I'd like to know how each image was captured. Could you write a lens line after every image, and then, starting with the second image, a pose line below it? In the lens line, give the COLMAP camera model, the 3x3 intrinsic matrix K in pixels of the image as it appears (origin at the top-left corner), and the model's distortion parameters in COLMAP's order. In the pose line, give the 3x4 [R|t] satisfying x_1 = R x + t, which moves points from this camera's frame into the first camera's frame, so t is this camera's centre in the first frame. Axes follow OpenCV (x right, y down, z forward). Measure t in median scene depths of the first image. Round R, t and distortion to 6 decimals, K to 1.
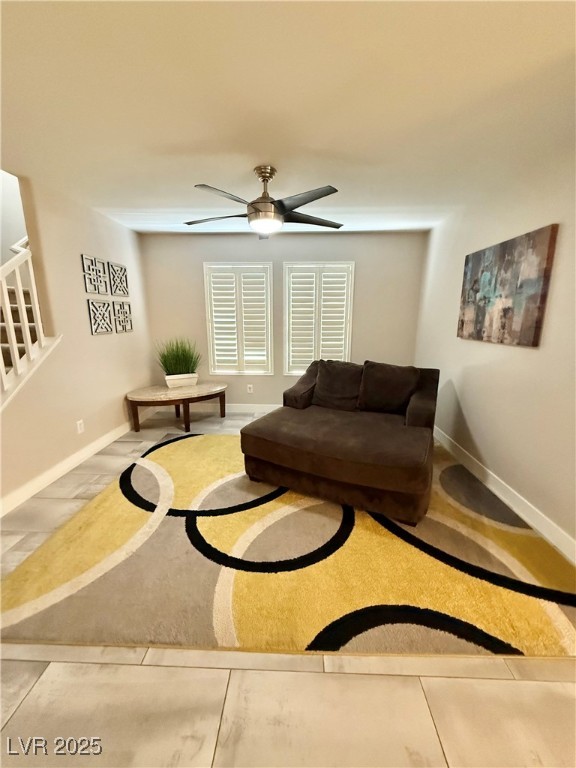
lens RADIAL K [[305.3, 0, 287.1], [0, 305.3, 382.7], [0, 0, 1]] dist [-0.000471, 0.000011]
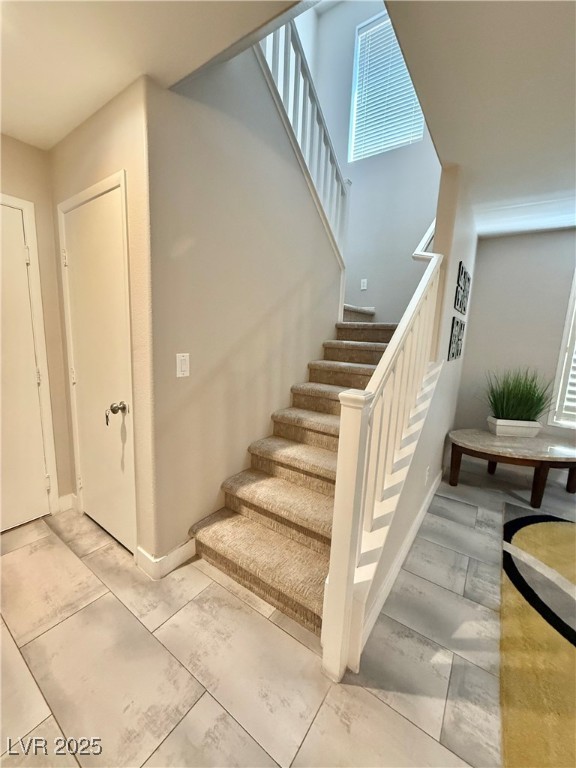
lens RADIAL K [[305.3, 0, 289.5], [0, 305.3, 384.6], [0, 0, 1]] dist [-0.000471, 0.000011]
pose [[0.843756, 0.120287, -0.523074, -0.495304], [-0.156352, 0.987381, -0.025148, -0.009784], [0.513449, 0.103003, 0.851916, 0.107991]]
